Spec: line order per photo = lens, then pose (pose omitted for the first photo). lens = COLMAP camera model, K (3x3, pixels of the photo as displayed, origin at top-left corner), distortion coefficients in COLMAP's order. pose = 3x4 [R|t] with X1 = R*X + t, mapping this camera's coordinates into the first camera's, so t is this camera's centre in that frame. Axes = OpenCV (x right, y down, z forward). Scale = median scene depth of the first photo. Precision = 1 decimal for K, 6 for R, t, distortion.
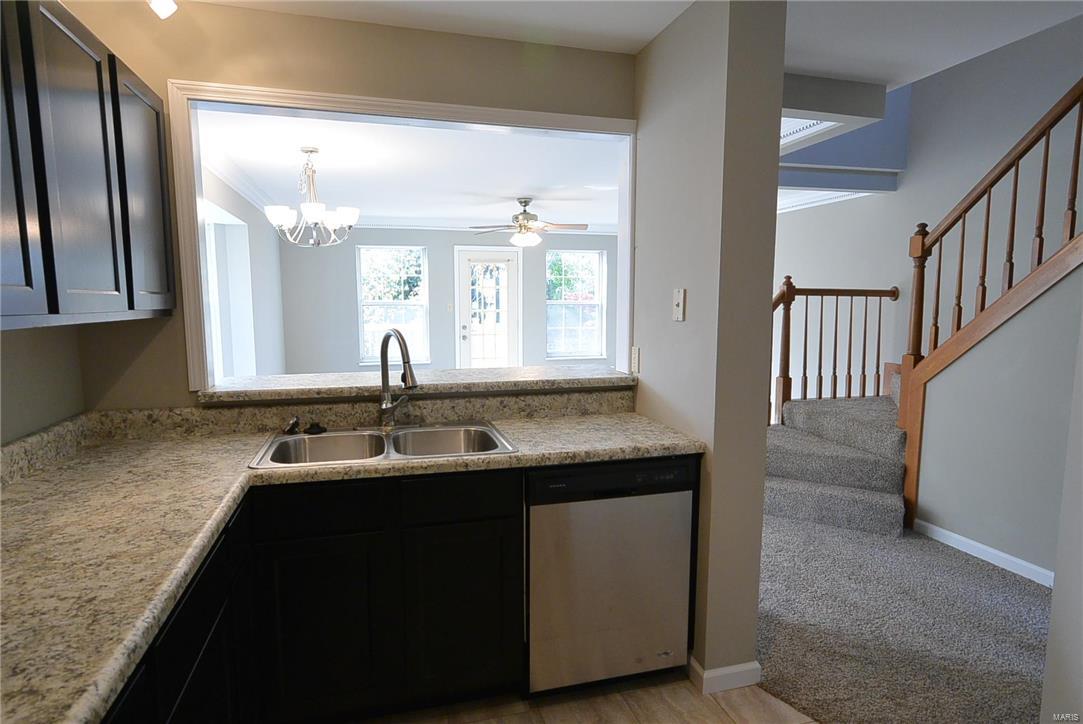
lens RADIAL K [[607.8, 0, 542.2], [0, 607.8, 368.9], [0, 0, 1]] dist [0.002806, 0.004861]
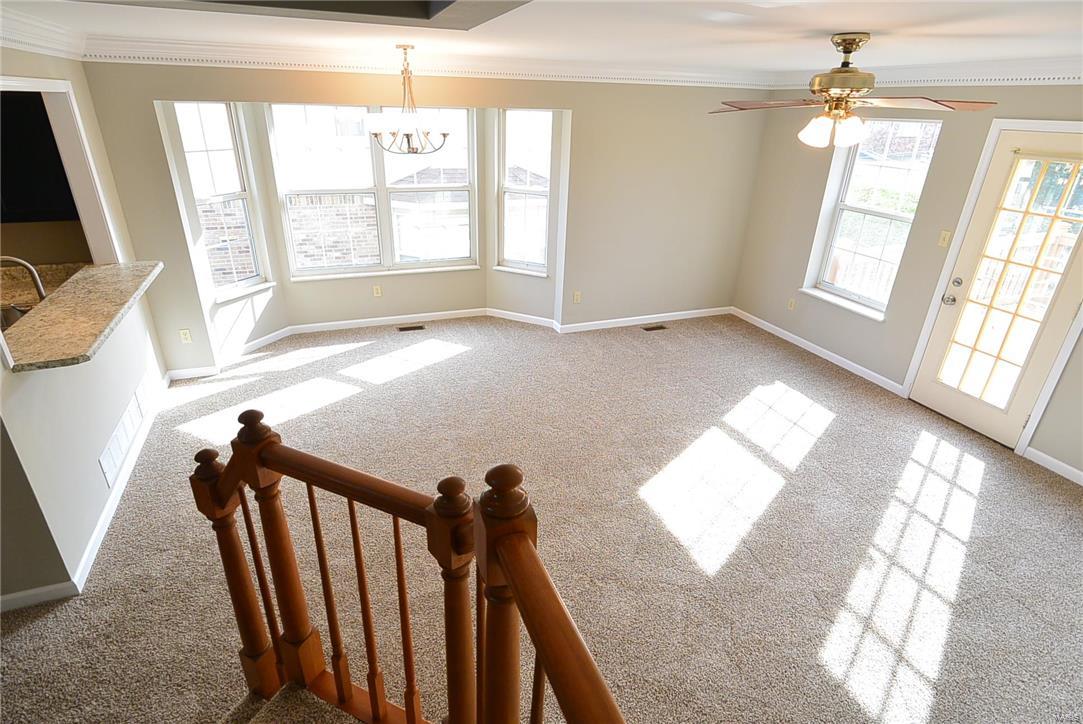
lens RADIAL K [[570.3, 0, 534.3], [0, 570.3, 369.9], [0, 0, 1]] dist [-0.005945, -0.001053]
pose [[0.083428, 0.423841, -0.901886, 1.159205], [-0.140253, 0.901027, 0.410463, -0.538753], [0.986595, 0.092248, 0.134616, 2.024518]]
